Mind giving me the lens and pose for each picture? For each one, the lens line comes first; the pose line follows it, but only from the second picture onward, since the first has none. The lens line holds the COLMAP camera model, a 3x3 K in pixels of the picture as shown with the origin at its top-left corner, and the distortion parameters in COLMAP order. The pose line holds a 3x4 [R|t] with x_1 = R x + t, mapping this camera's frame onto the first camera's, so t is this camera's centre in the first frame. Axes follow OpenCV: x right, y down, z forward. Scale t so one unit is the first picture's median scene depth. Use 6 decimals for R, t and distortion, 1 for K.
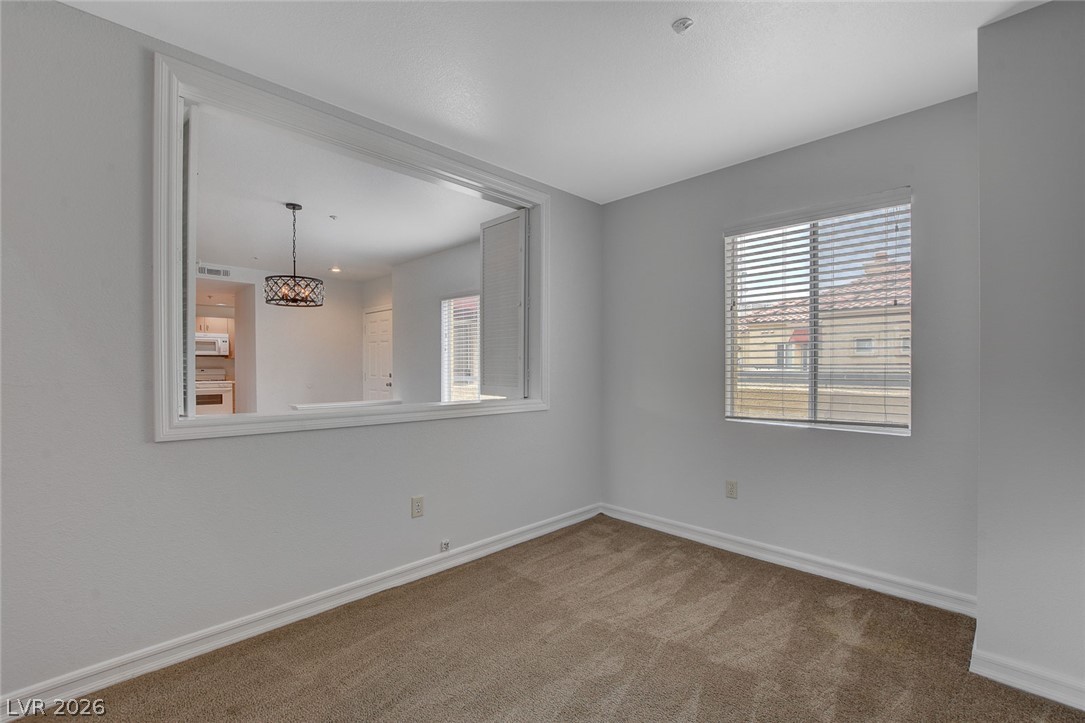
lens RADIAL K [[476.3, 0, 540.8], [0, 476.3, 369.4], [0, 0, 1]] dist [-0.020456, 0.000774]
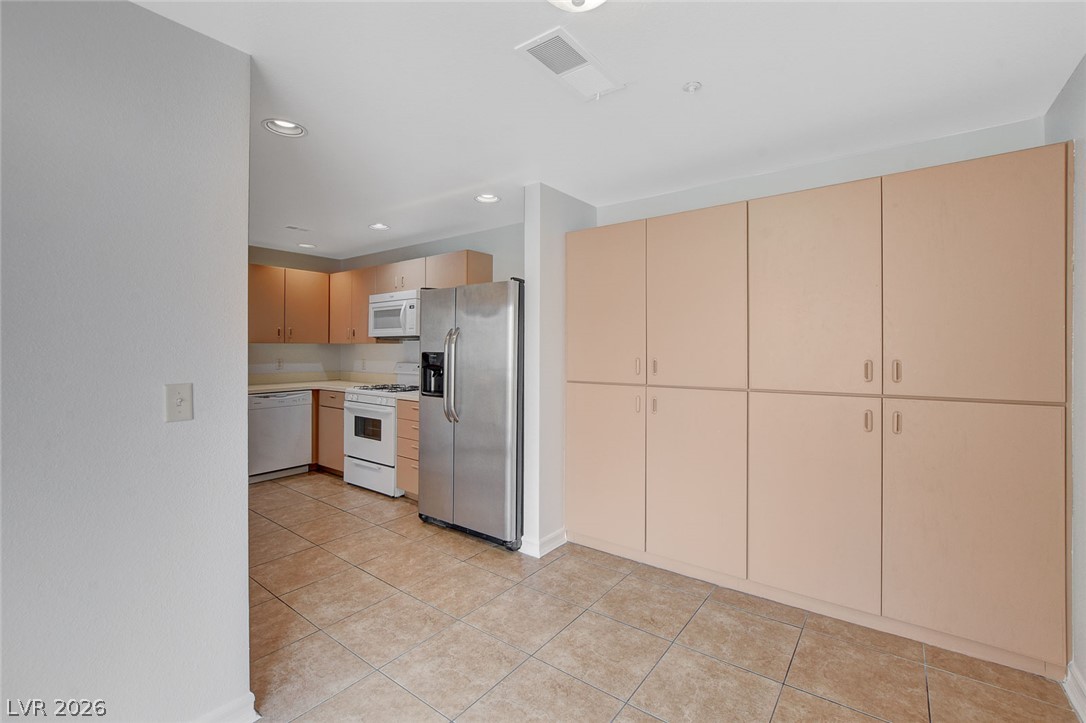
lens RADIAL K [[470.5, 0, 546.9], [0, 470.5, 350.8], [0, 0, 1]] dist [-0.013116, 0.000086]
pose [[0.139642, 0.002047, -0.990200, -0.280601], [-0.011507, 0.999934, 0.000444, -0.025187], [0.990135, 0.011332, 0.139656, 1.548150]]
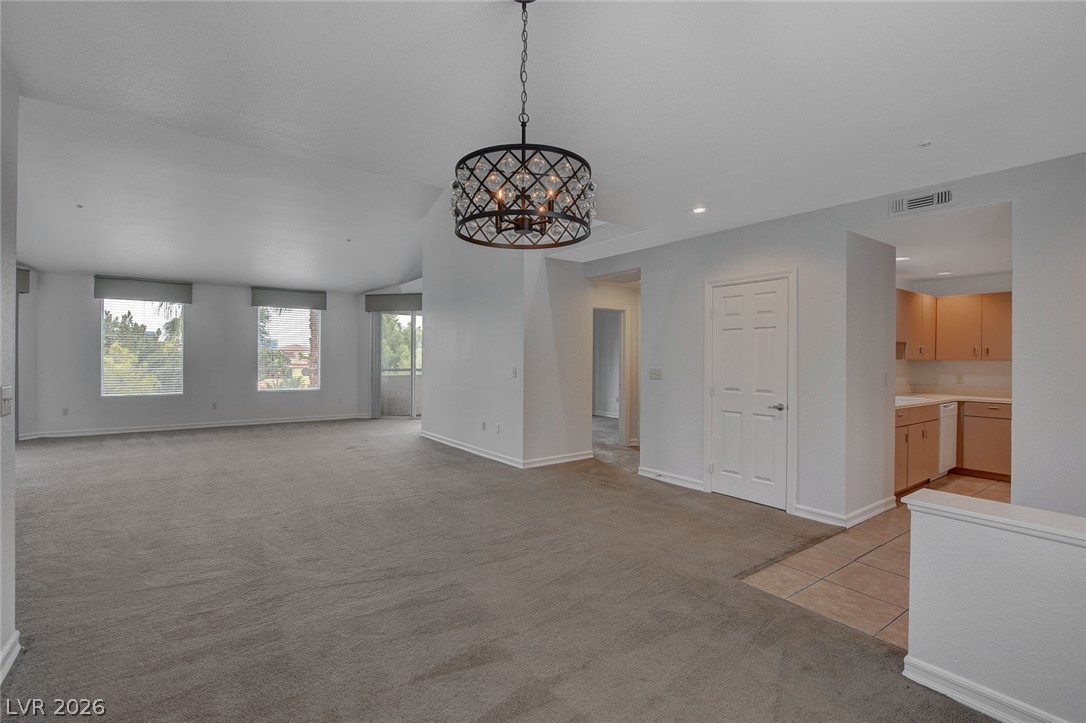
lens RADIAL K [[499.8, 0, 542.4], [0, 499.8, 357.8], [0, 0, 1]] dist [-0.019493, 0.000389]
pose [[-0.162483, -0.002567, -0.986708, -0.076049], [-0.016437, 0.999865, 0.000106, -0.024202], [0.986575, 0.016235, -0.162503, 0.683612]]
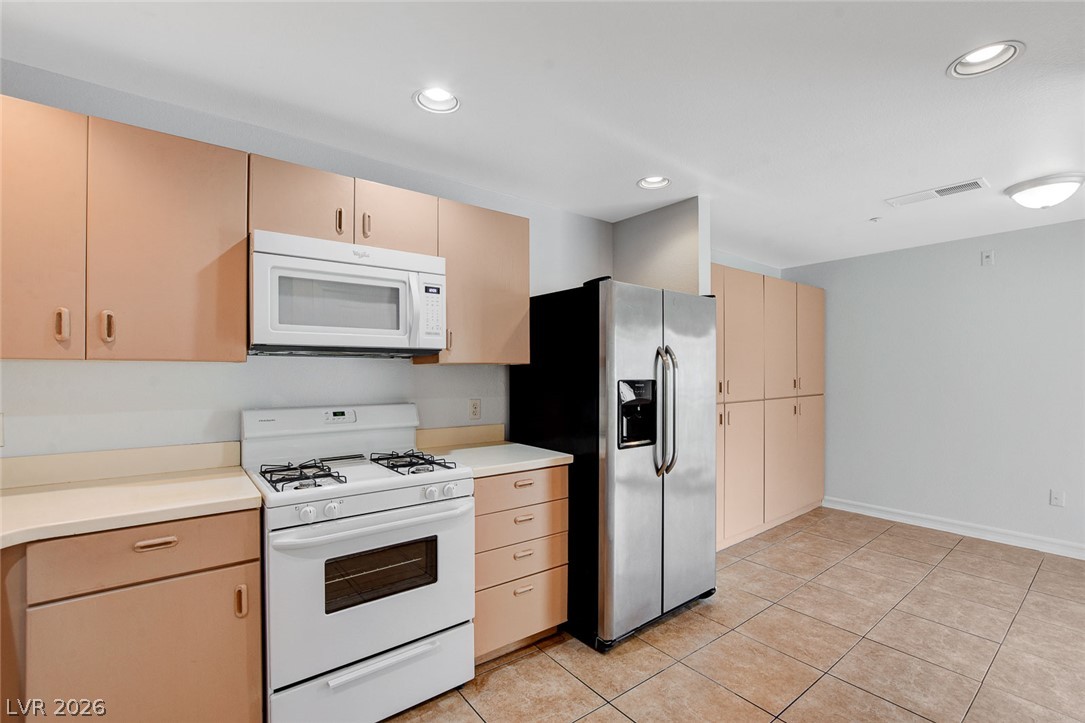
lens RADIAL K [[476.3, 0, 540.8], [0, 476.3, 369.4], [0, 0, 1]] dist [-0.020456, 0.000774]
pose [[0.991842, -0.001247, -0.127465, -0.848709], [-0.000129, 0.999942, -0.010790, -0.025867], [0.127471, 0.010719, 0.991784, 1.132373]]
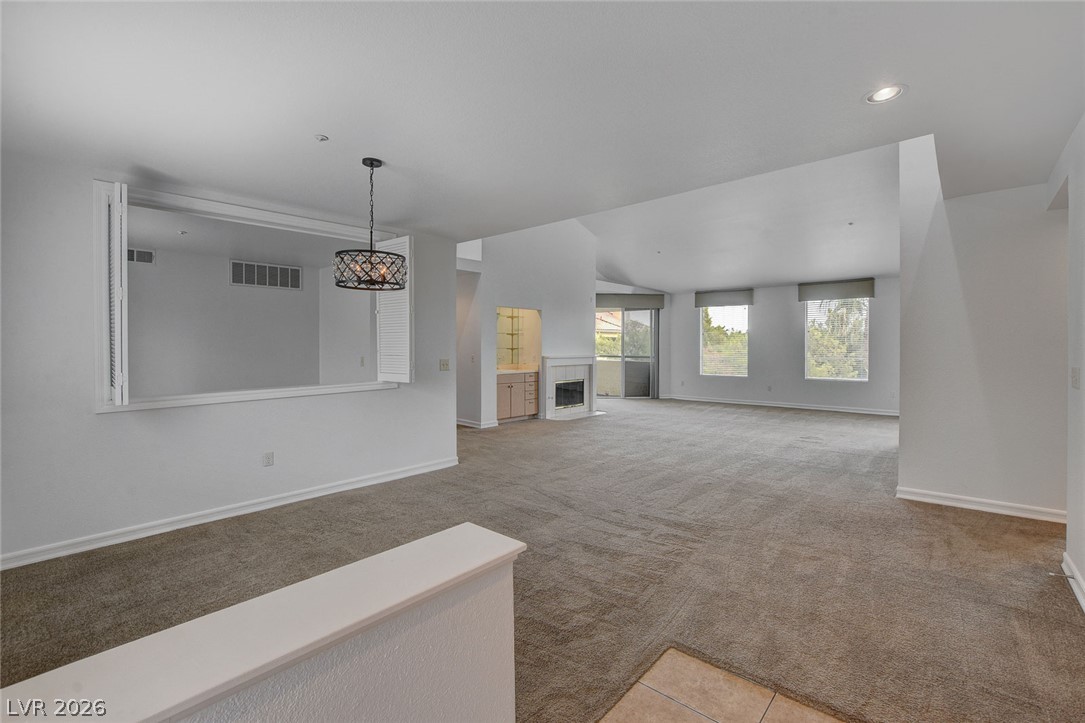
lens RADIAL K [[479.6, 0, 542.2], [0, 479.6, 351.8], [0, 0, 1]] dist [-0.016040, 0.000466]
pose [[-0.998425, -0.001069, -0.056101, -0.473916], [-0.002269, 0.999770, 0.021325, -0.029170], [0.056065, 0.021419, -0.998197, 1.129957]]
